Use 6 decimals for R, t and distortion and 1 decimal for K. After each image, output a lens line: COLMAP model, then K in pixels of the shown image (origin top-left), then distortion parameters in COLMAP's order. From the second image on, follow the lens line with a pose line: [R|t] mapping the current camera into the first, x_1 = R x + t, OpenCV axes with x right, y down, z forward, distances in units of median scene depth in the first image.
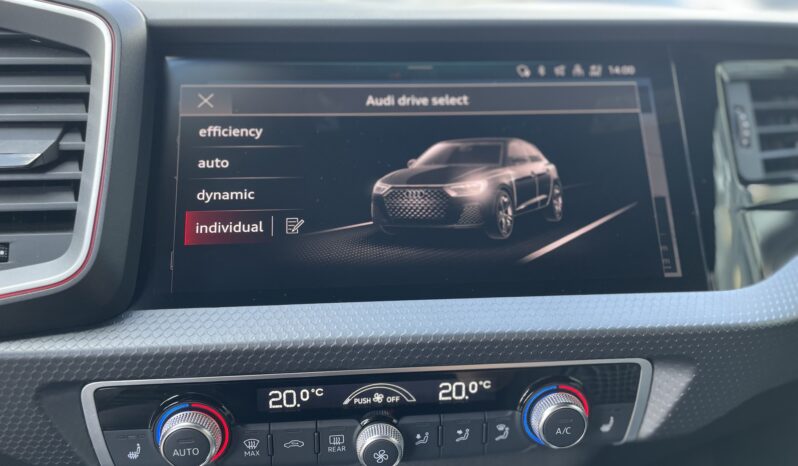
lens RADIAL K [[592.3, 0, 403.4], [0, 592.3, 231.4], [0, 0, 1]] dist [0.023076, -0.030781]
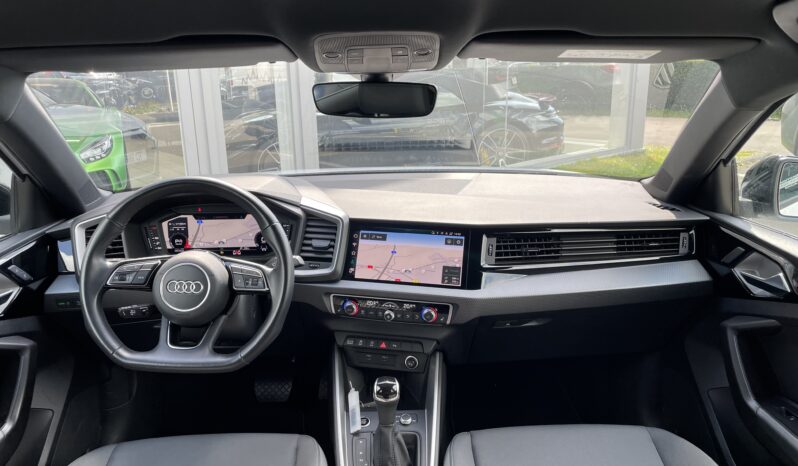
lens RADIAL K [[592.3, 0, 400.2], [0, 592.3, 233.4], [0, 0, 1]] dist [0.023076, -0.030781]
pose [[0.957330, 0.088659, -0.275061, 1.223738], [-0.084109, 0.996054, 0.028319, -0.397797], [0.276487, -0.003976, 0.961009, -3.310454]]
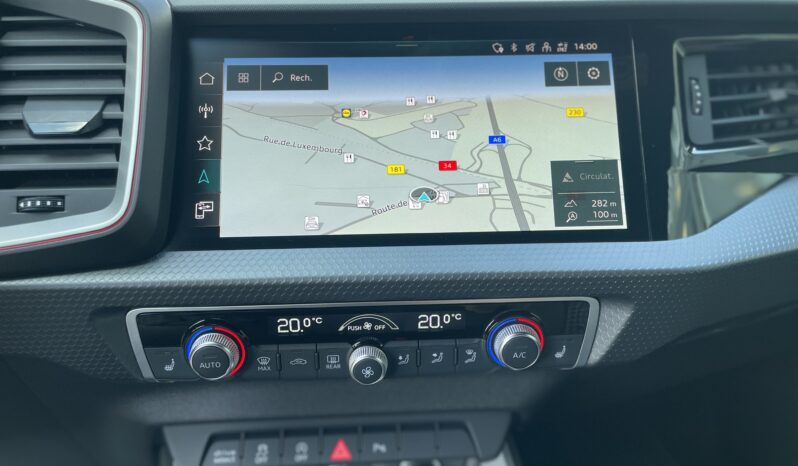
lens RADIAL K [[592.3, 0, 417.7], [0, 592.3, 218.4], [0, 0, 1]] dist [0.023076, -0.030781]
pose [[0.999249, 0.011254, -0.037074, 0.103200], [-0.008521, 0.997289, 0.073084, -0.027255], [0.037796, -0.072713, 0.996636, -0.185500]]
